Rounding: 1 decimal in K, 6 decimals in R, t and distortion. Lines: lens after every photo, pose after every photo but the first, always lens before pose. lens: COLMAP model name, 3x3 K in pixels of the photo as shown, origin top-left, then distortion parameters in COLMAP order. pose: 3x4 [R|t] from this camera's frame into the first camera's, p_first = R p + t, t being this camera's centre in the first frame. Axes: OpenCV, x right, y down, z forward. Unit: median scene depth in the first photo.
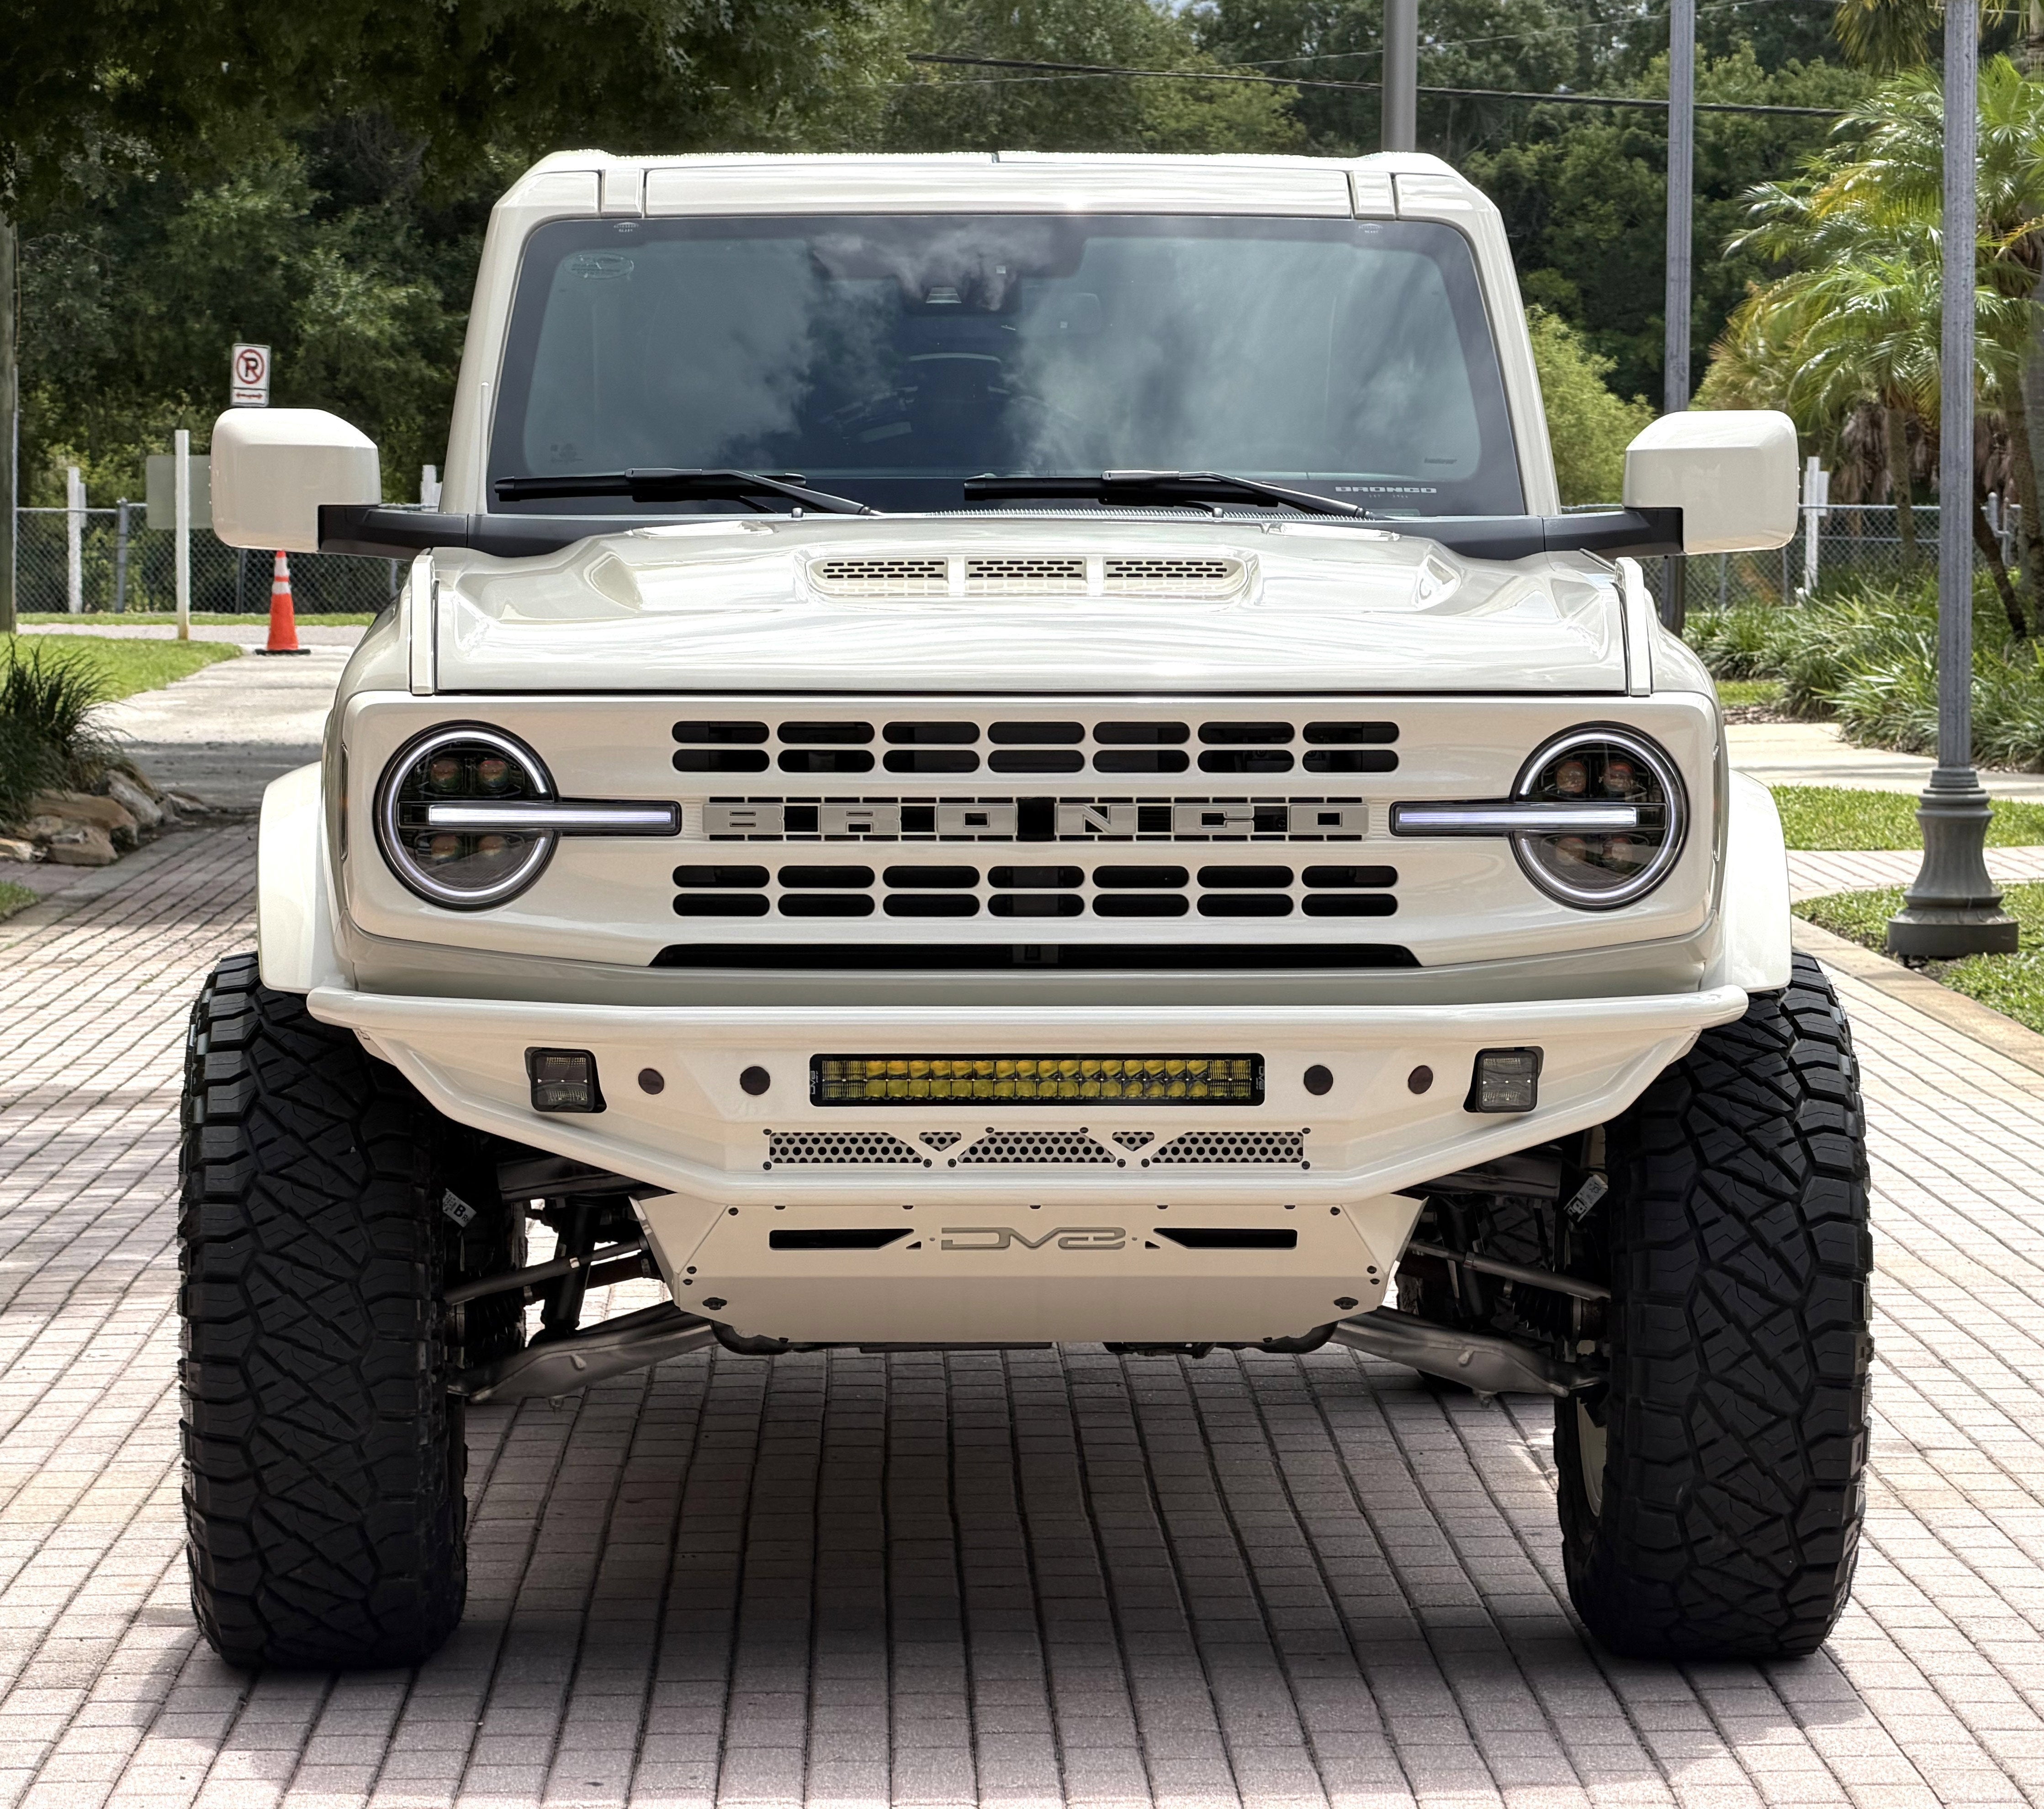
lens RADIAL K [[8011.1, 0, 1023.1], [0, 8011.1, 704.6], [0, 0, 1]] dist [0.194563, 0.817099]
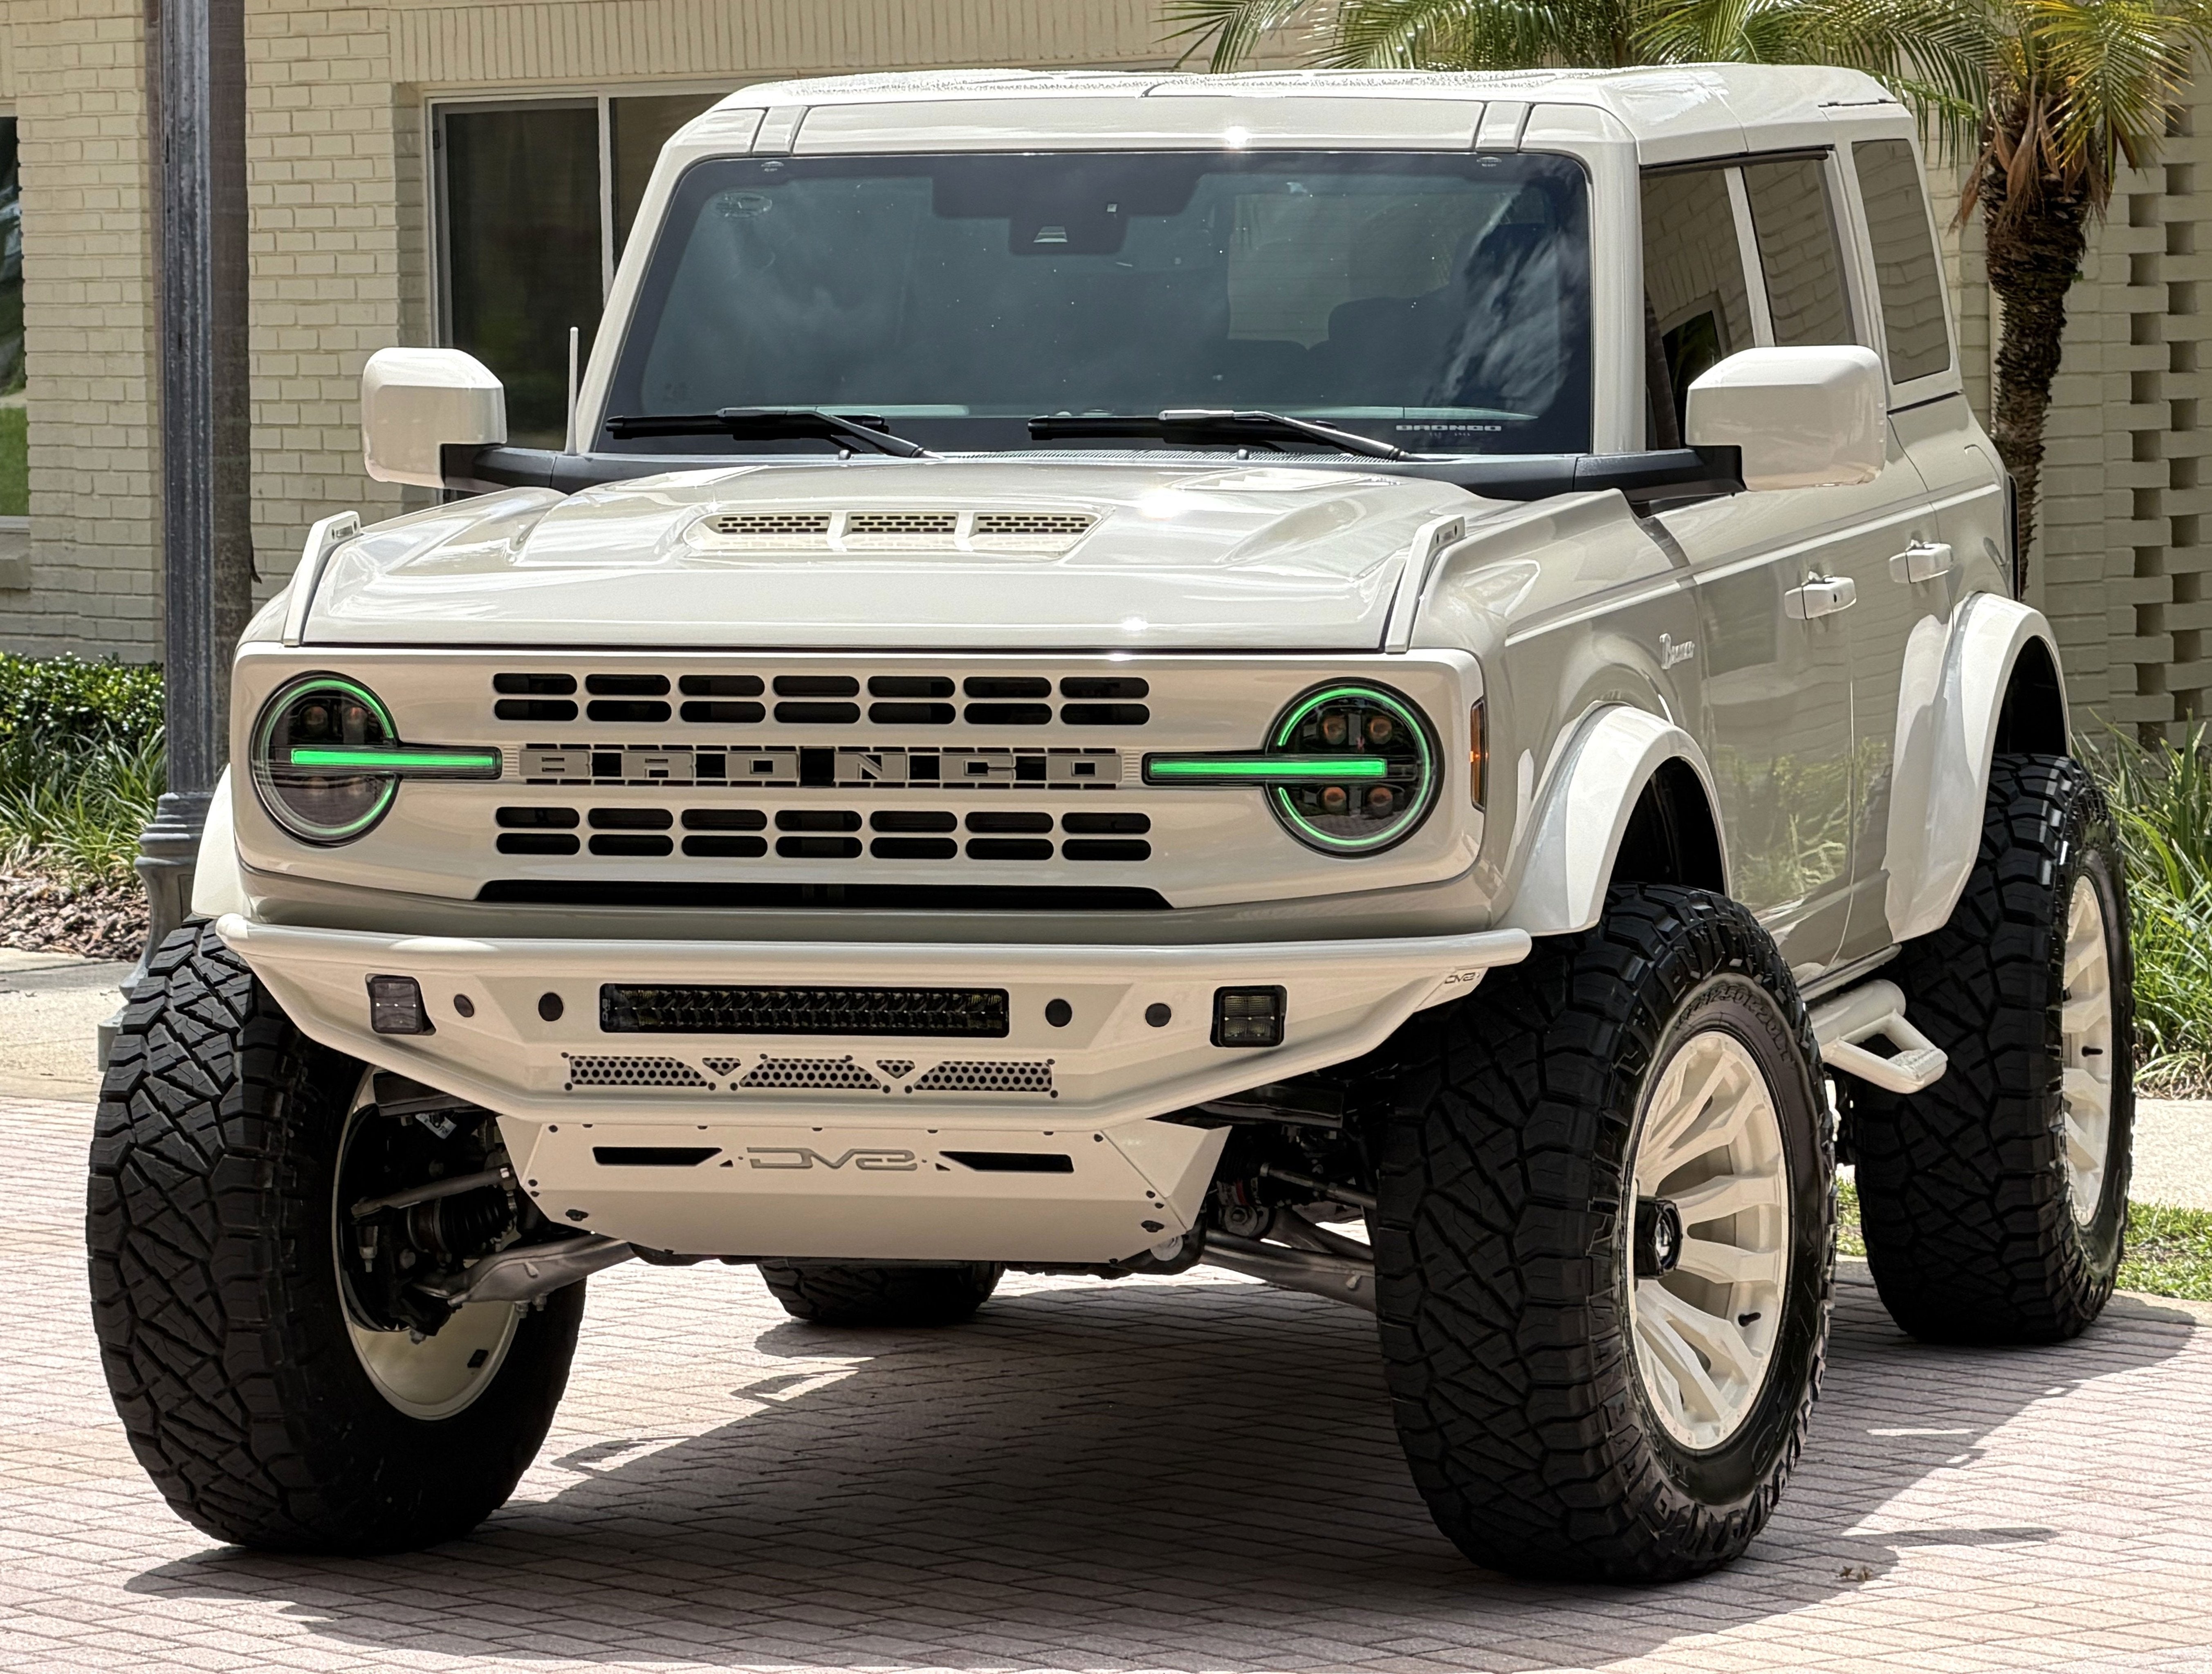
lens RADIAL K [[11776.1, 0, 1051.2], [0, 11776.1, 596.1], [0, 0, 1]] dist [0.260810, -6.817450]
pose [[0.961499, 0.004590, -0.274770, 0.463160], [-0.000260, 0.999875, 0.015795, -0.033320], [0.274808, -0.015116, 0.961380, -0.501825]]
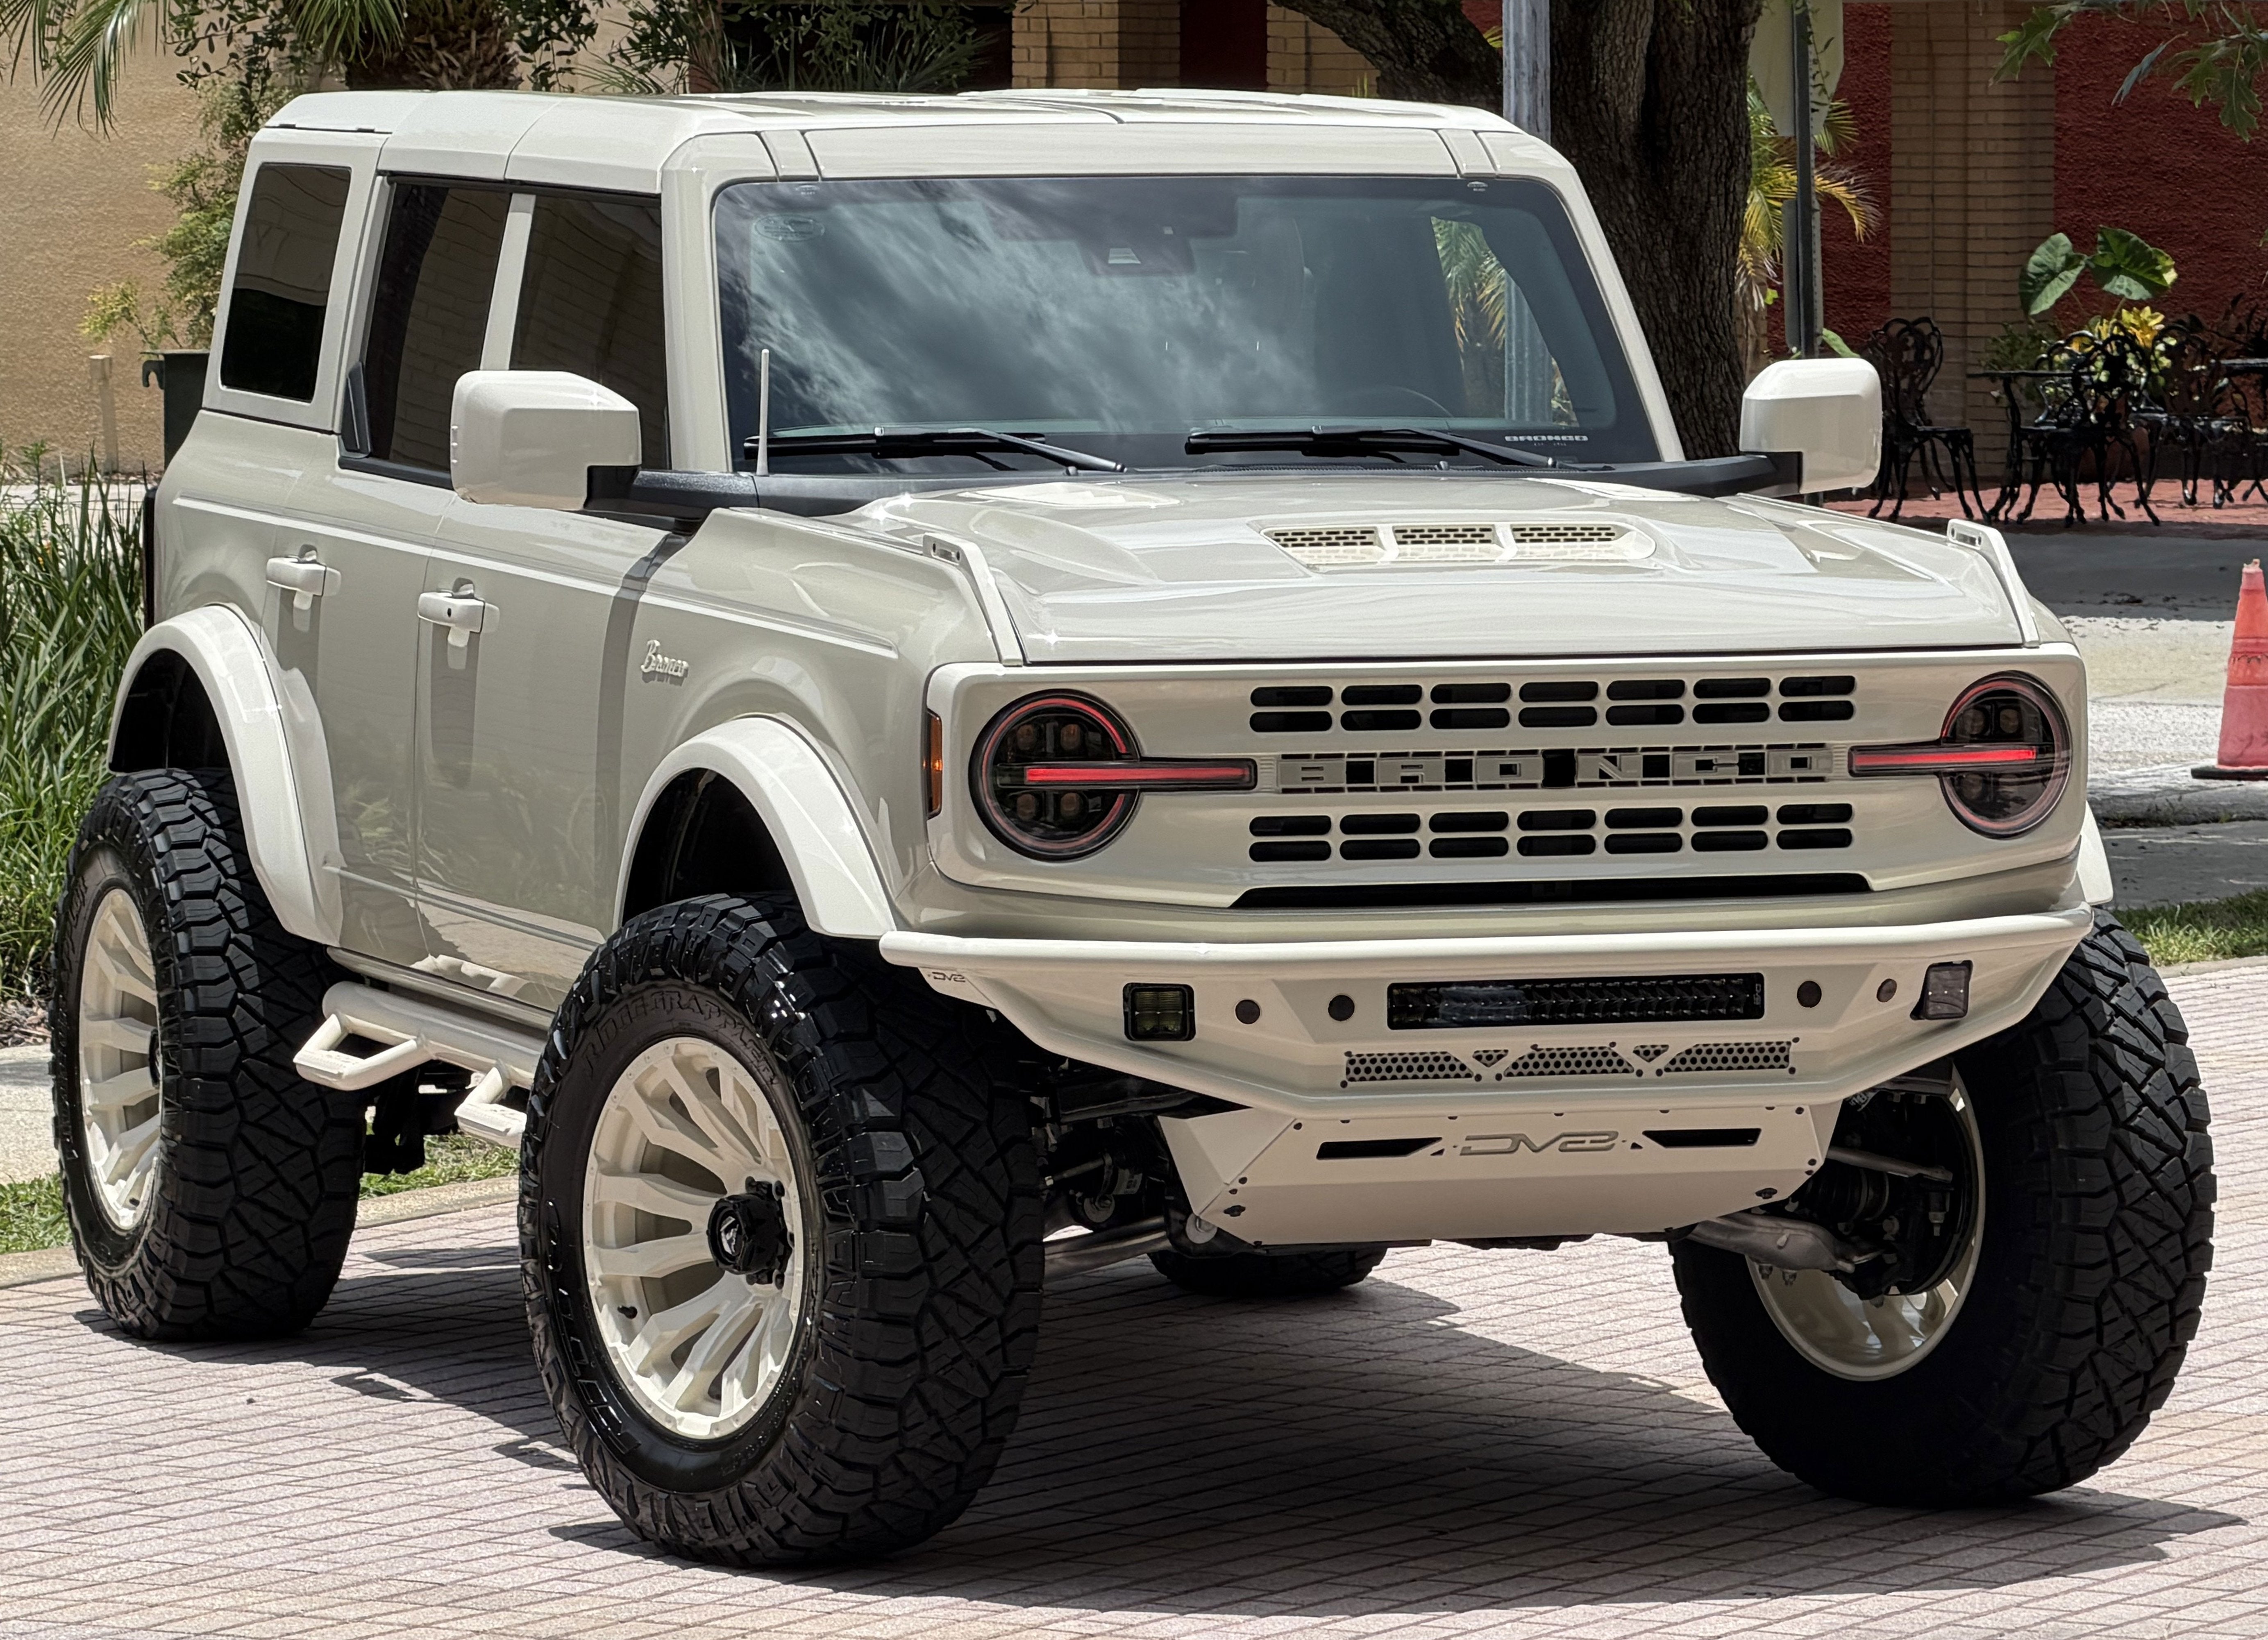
lens RADIAL K [[11778.9, 0, 1134.0], [0, 11778.9, 820.0], [0, 0, 1]] dist [0.304871, -10.200359]
pose [[0.953915, -0.021121, 0.299332, -0.547090], [0.009963, 0.999199, 0.038756, -0.042843], [-0.299911, -0.033987, 0.953362, -0.550711]]
